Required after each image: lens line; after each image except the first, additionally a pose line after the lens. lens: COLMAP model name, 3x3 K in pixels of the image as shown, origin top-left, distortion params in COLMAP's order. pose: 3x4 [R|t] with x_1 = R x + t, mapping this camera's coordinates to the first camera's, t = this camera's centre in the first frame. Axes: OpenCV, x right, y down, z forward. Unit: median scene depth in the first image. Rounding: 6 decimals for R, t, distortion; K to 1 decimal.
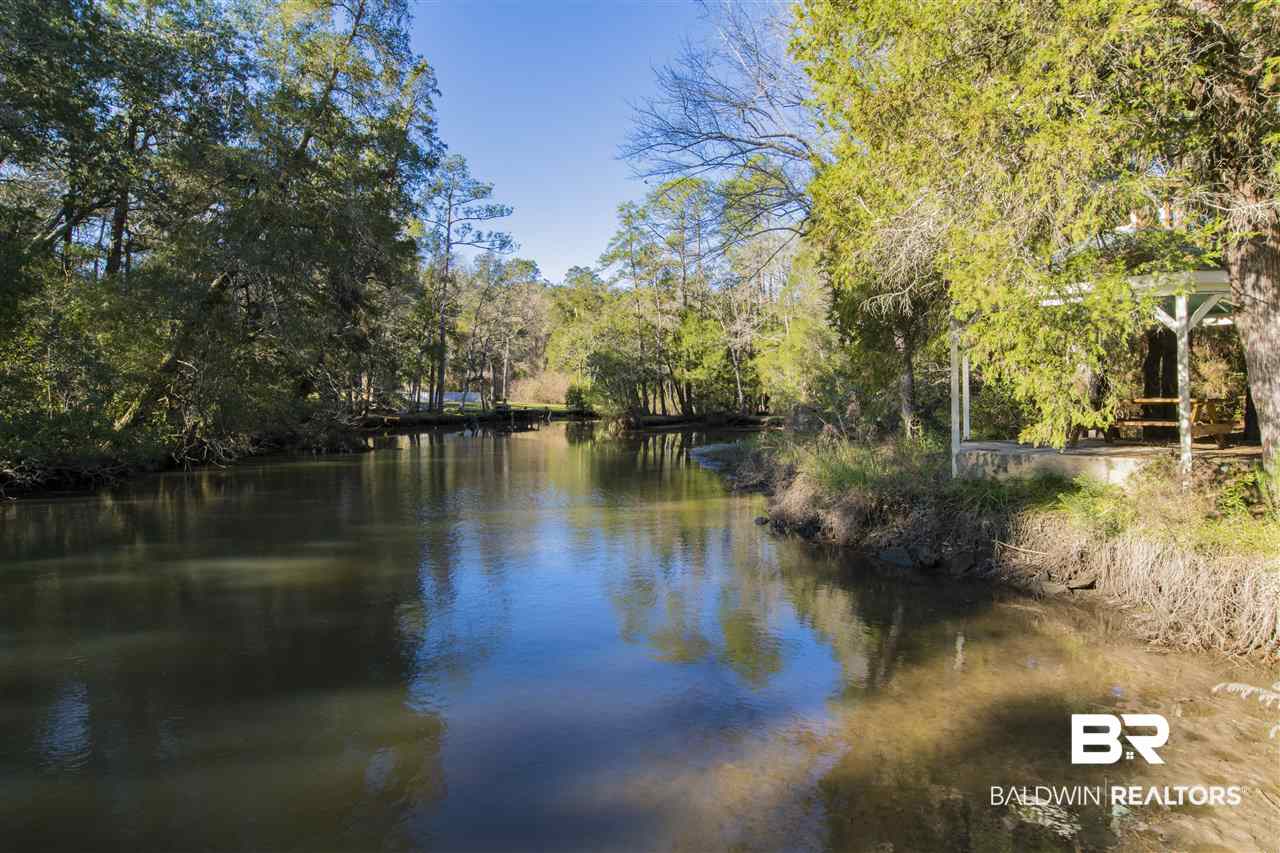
lens RADIAL K [[654.9, 0, 638.7], [0, 654.9, 417.0], [0, 0, 1]] dist [-0.077382, 0.033768]
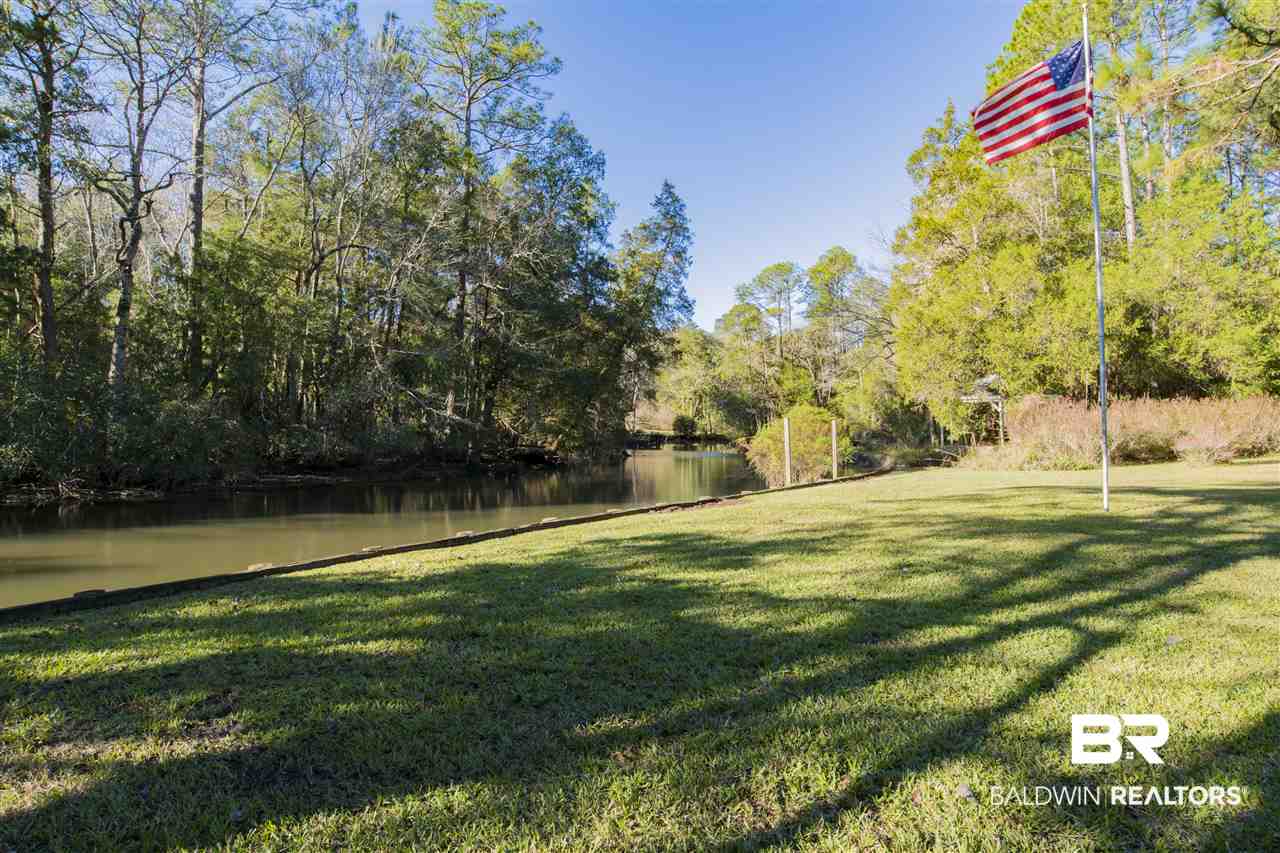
lens RADIAL K [[654.9, 0, 638.7], [0, 654.9, 417.0], [0, 0, 1]] dist [-0.077382, 0.033768]
pose [[0.996876, 0.003914, -0.078881, -0.124546], [-0.007097, 0.999170, -0.040109, 0.008015], [0.078658, 0.040543, 0.996077, -0.382175]]
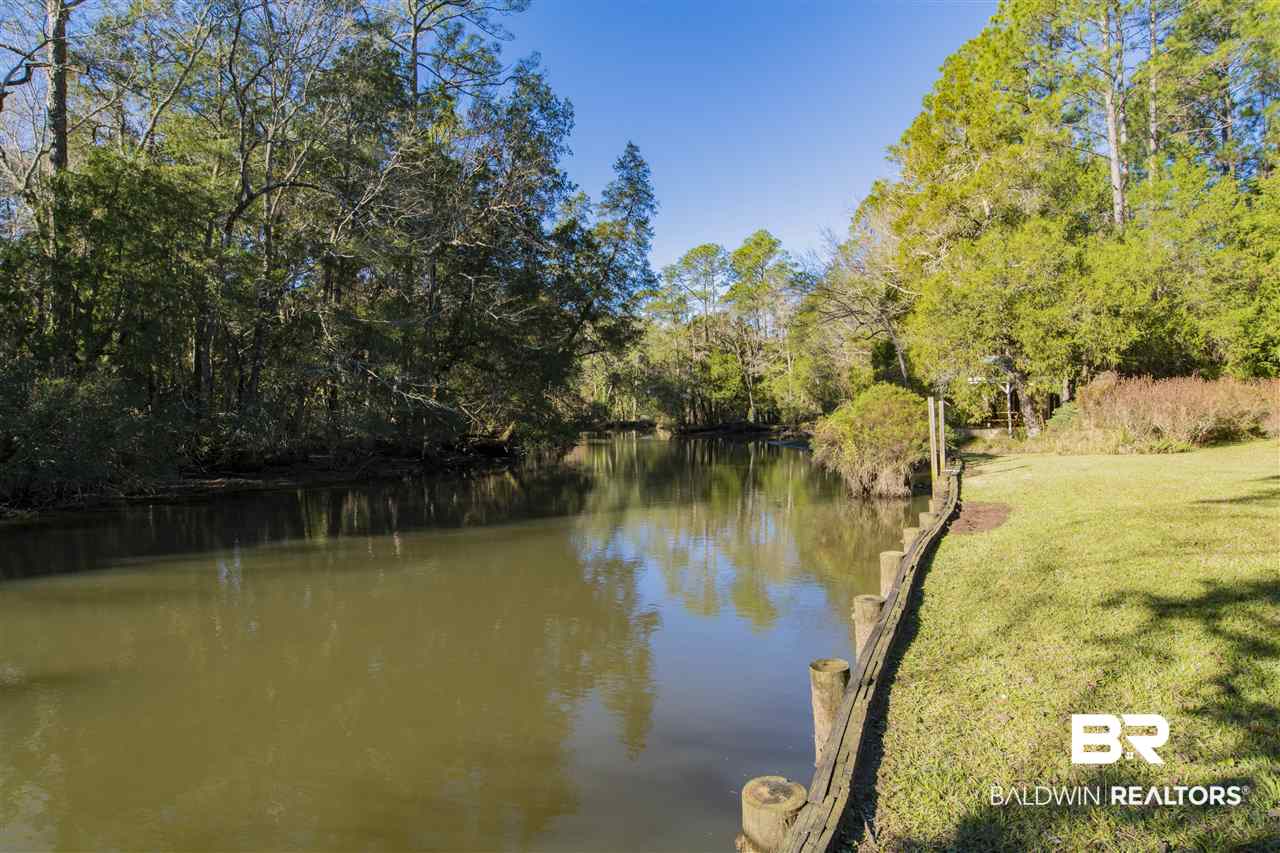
lens RADIAL K [[654.9, 0, 638.7], [0, 654.9, 417.0], [0, 0, 1]] dist [-0.077382, 0.033768]
pose [[0.995569, -0.005269, 0.093881, -0.205074], [0.007248, 0.999758, -0.020758, 0.007655], [-0.093749, 0.021346, 0.995367, -0.317775]]
